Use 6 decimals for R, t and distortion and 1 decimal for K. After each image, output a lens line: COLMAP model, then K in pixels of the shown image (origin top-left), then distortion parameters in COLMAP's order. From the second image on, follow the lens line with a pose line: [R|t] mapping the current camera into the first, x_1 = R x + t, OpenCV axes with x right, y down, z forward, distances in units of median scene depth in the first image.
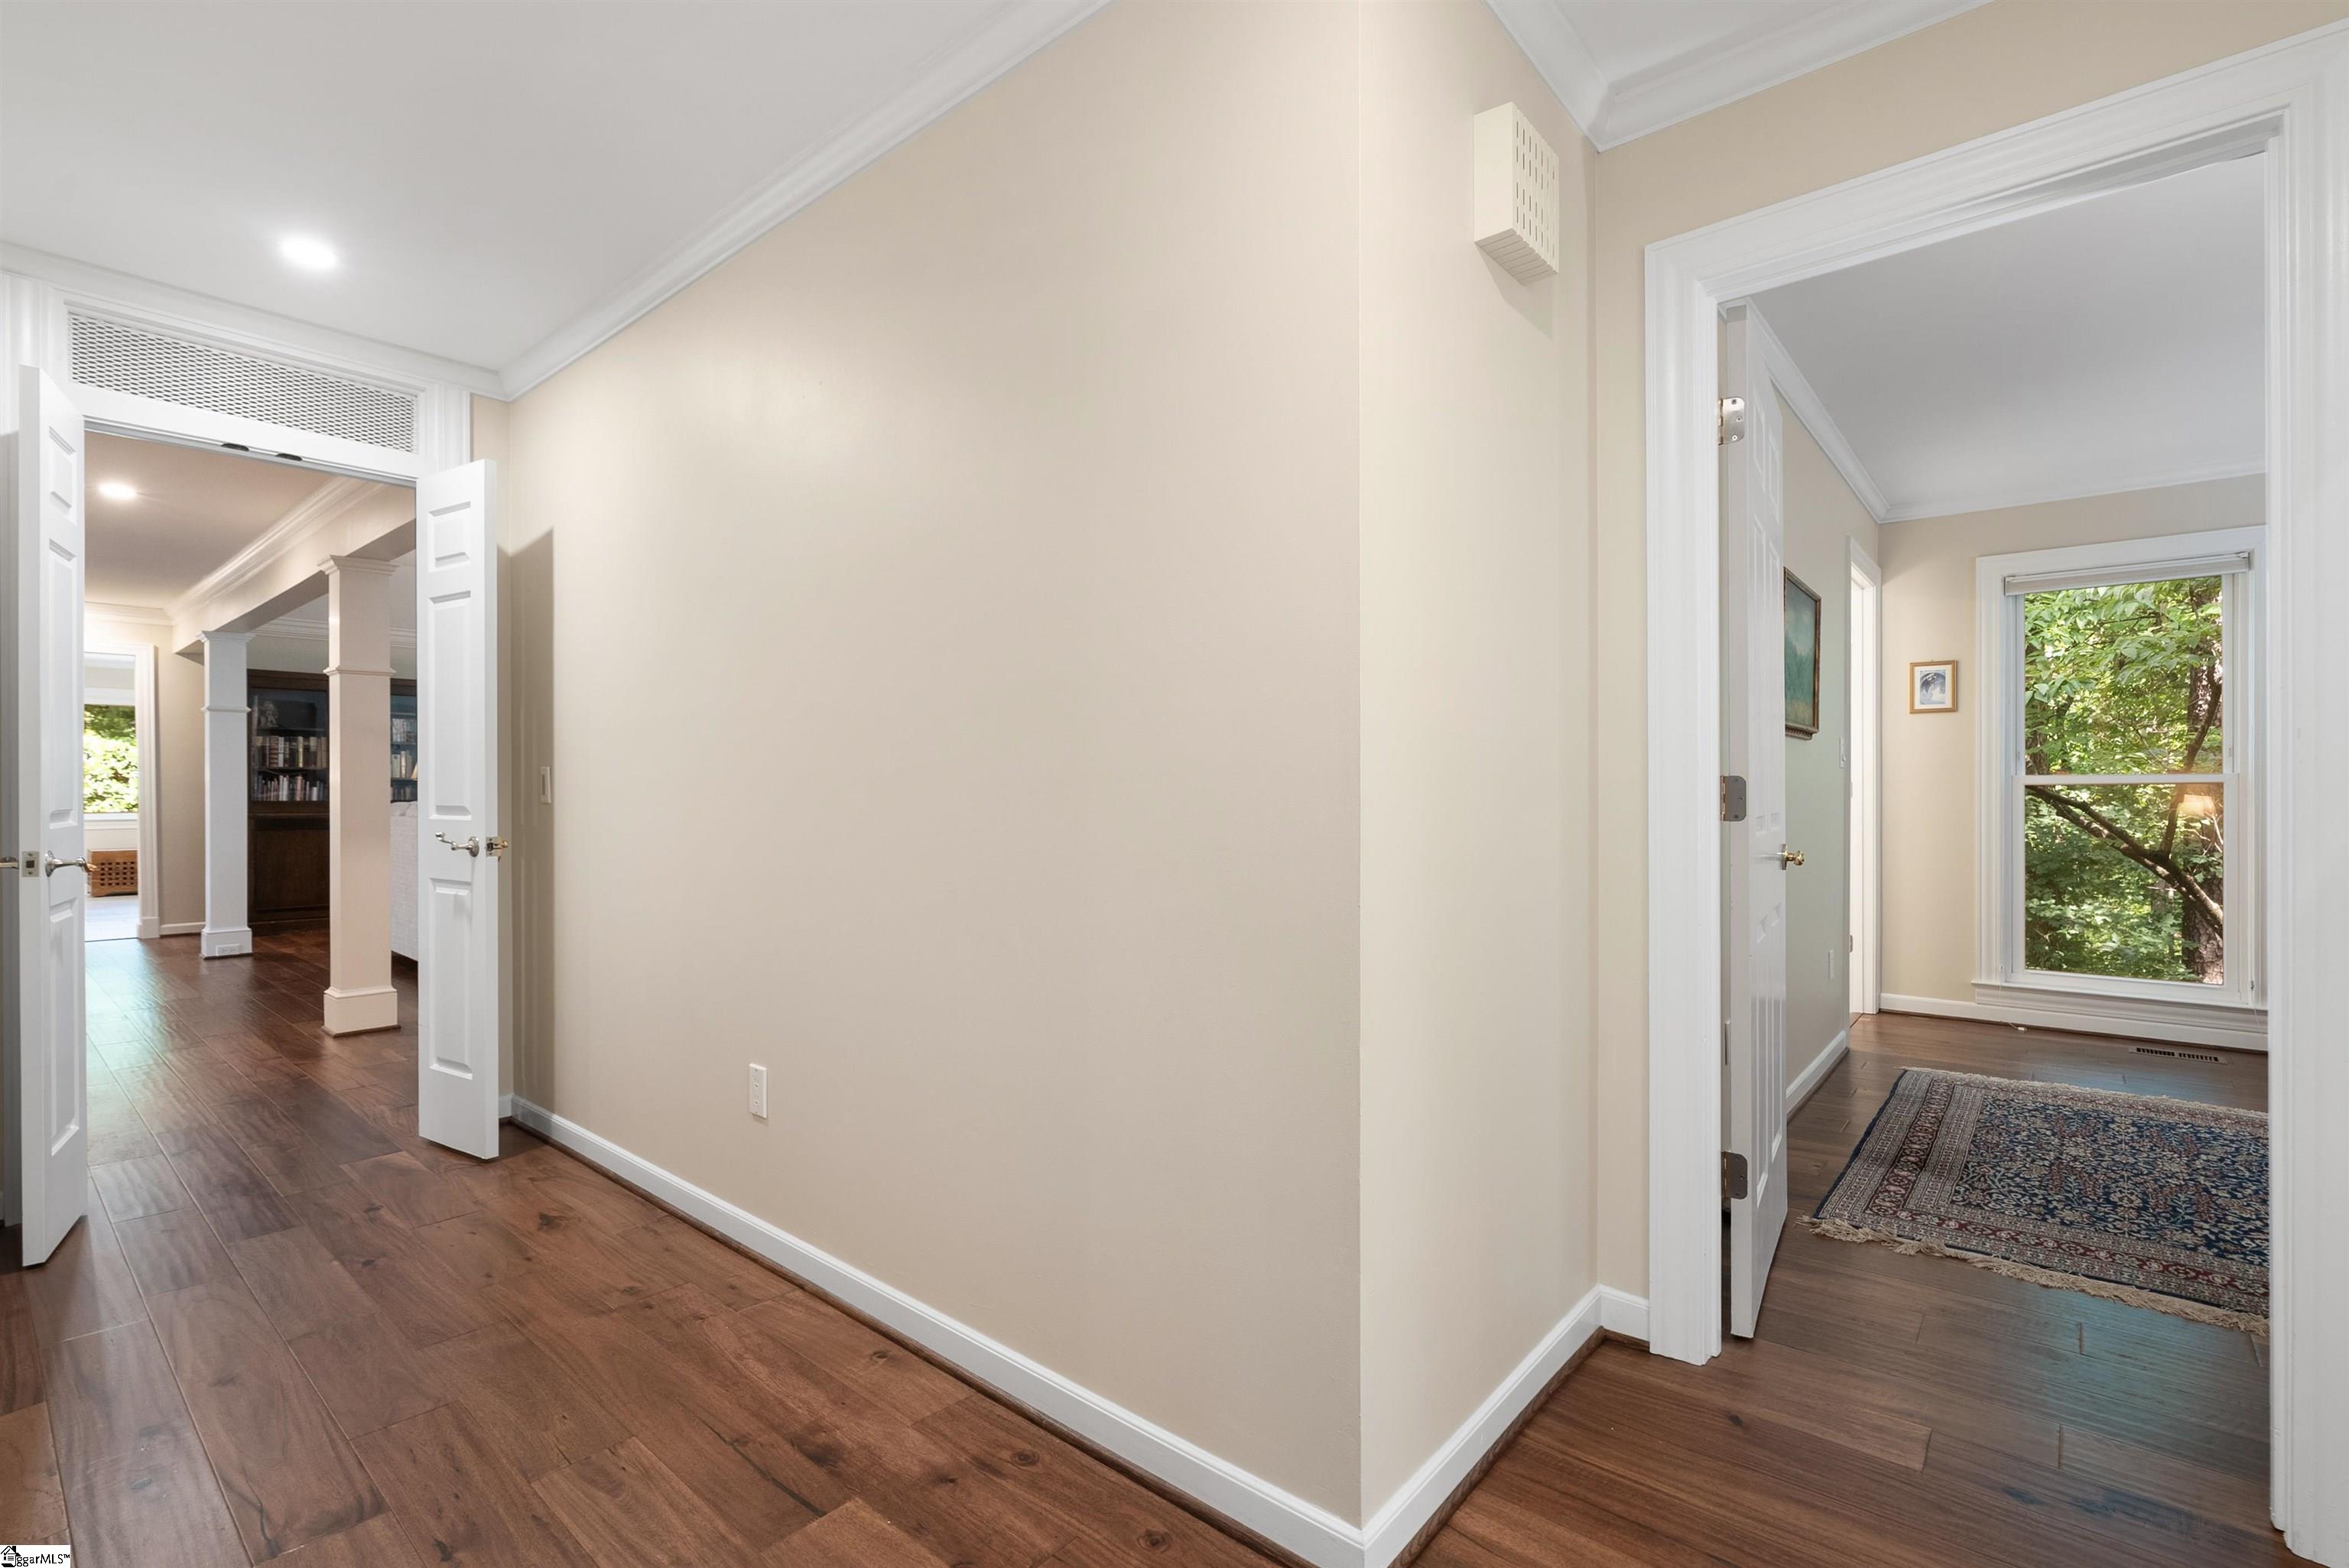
lens RADIAL K [[1071.1, 0, 1167.1], [0, 1071.1, 790.3], [0, 0, 1]] dist [-0.005026, 0.001307]
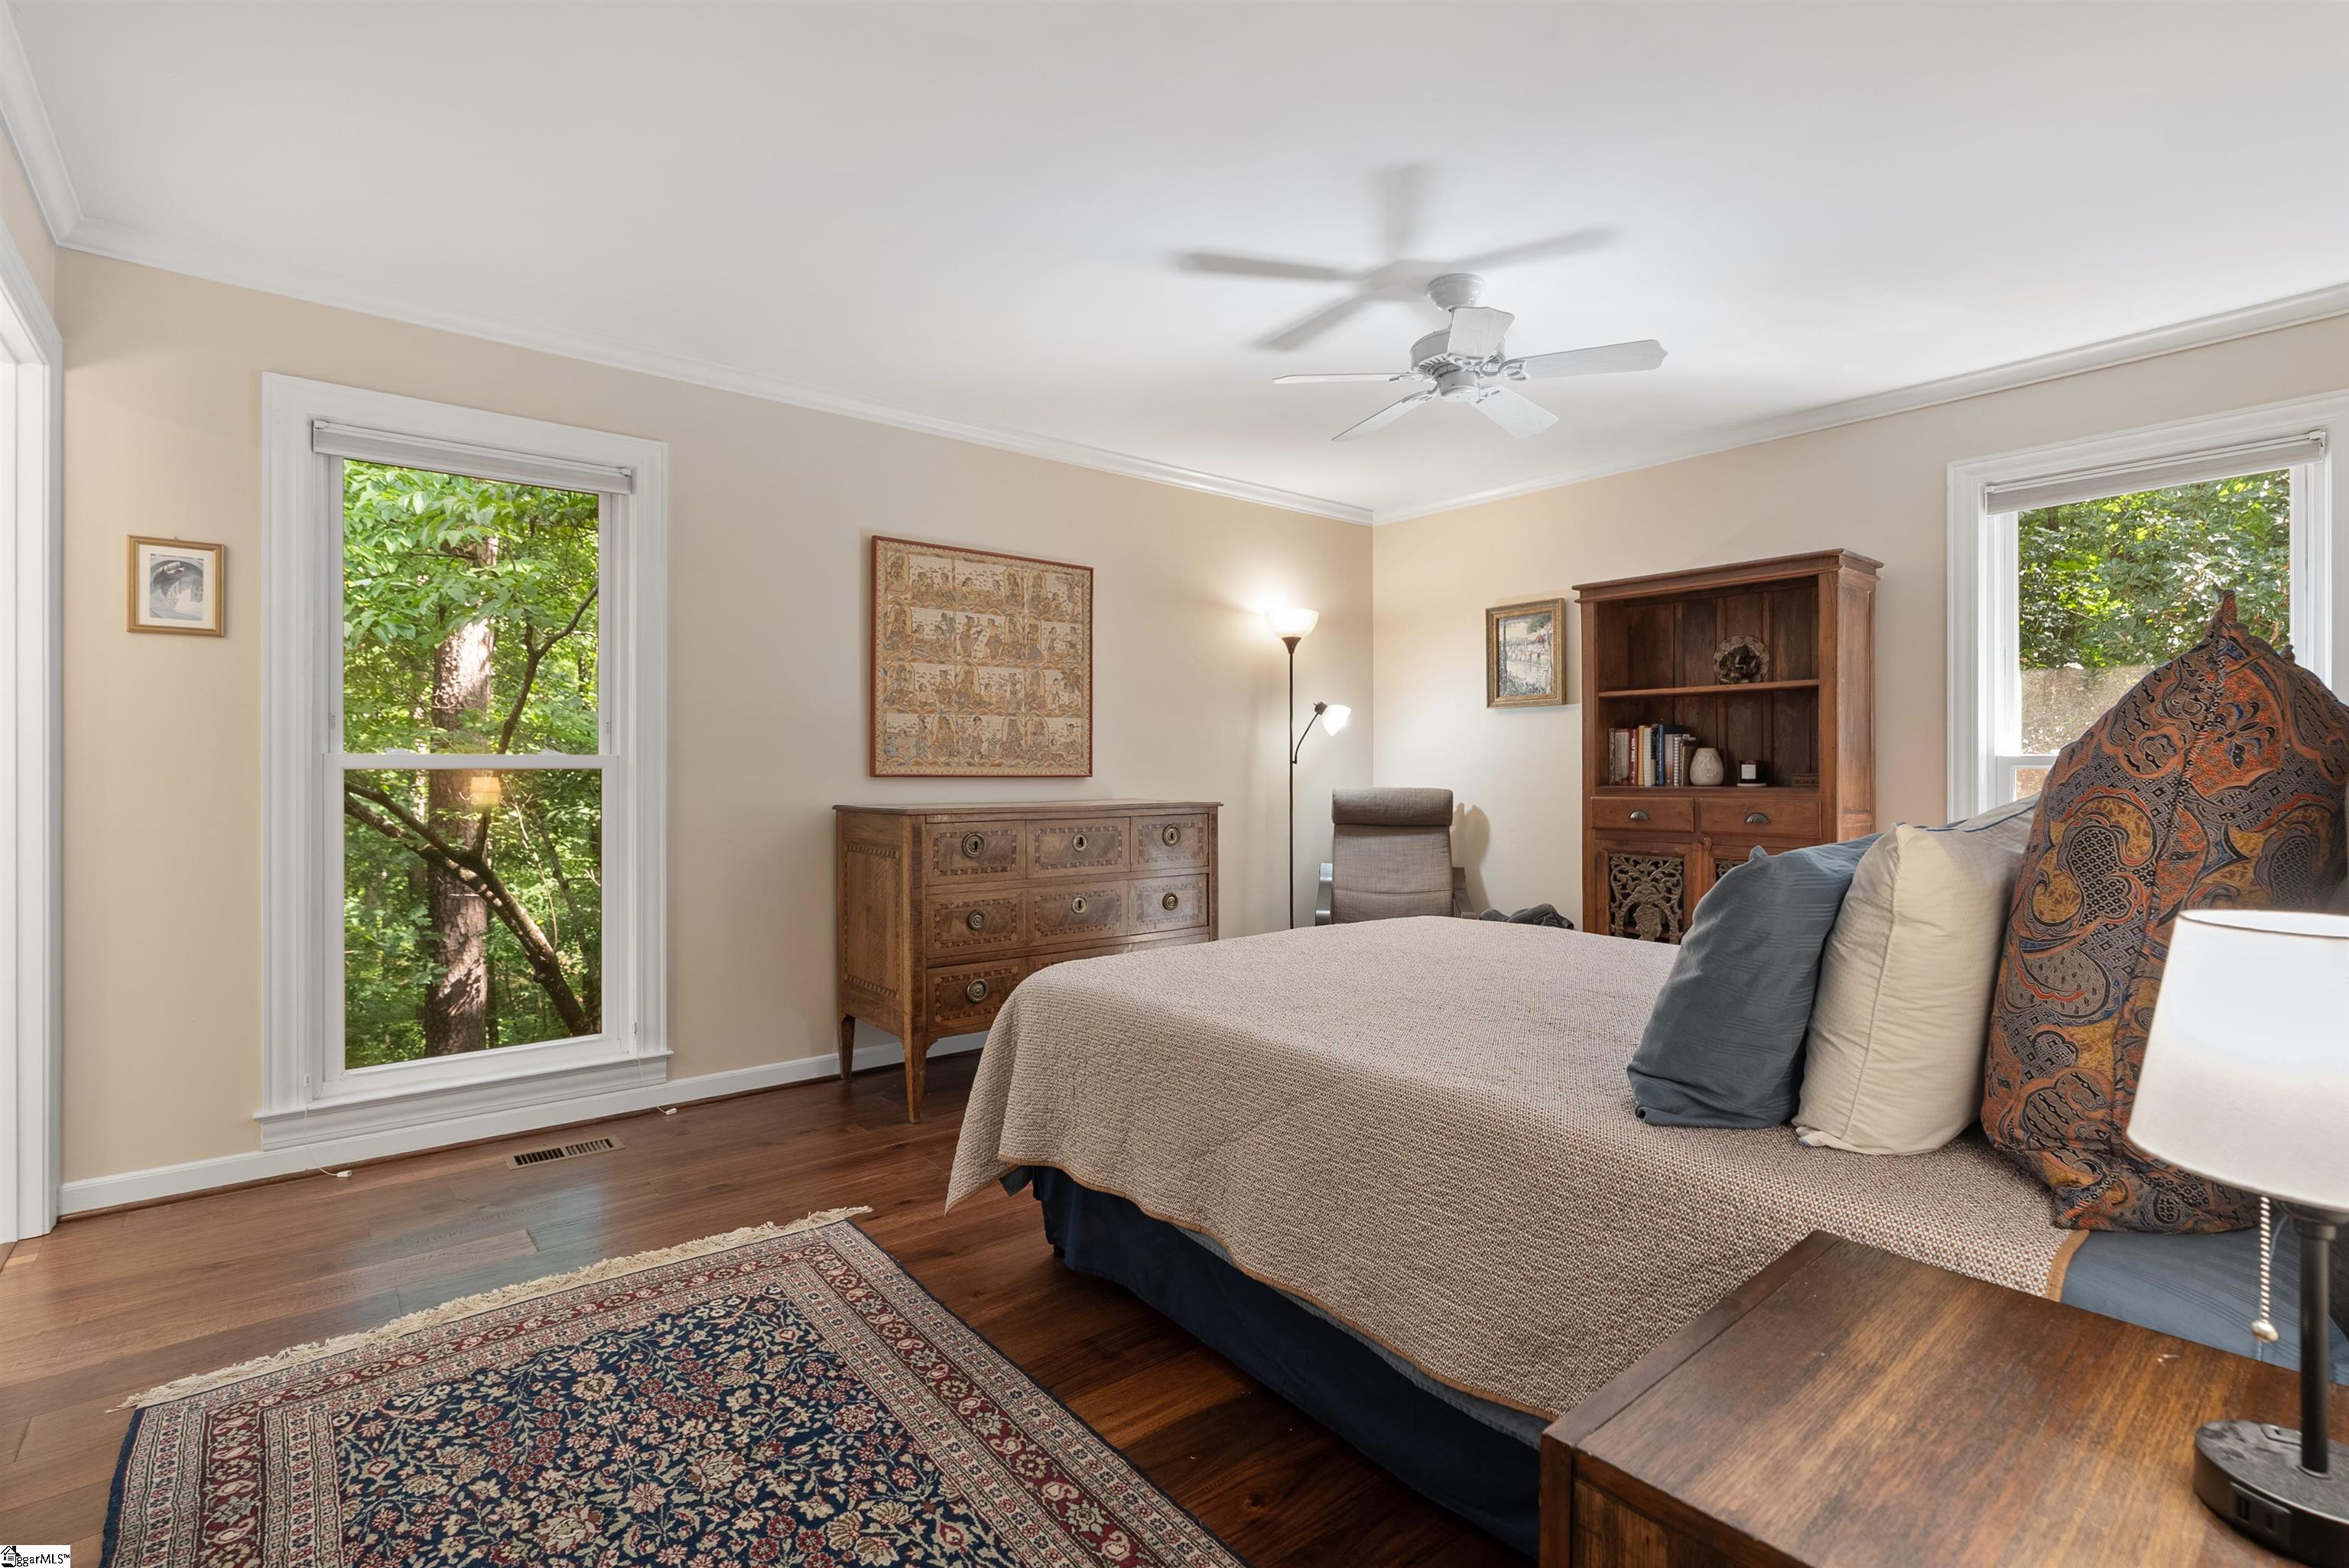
lens RADIAL K [[1071.1, 0, 1169.6], [0, 1071.1, 772.6], [0, 0, 1]] dist [-0.005026, 0.001307]
pose [[0.169252, 0.001924, 0.985571, 0.278886], [0.000959, 0.999997, -0.002117, -0.001159], [-0.985572, 0.001303, 0.169250, 0.428579]]
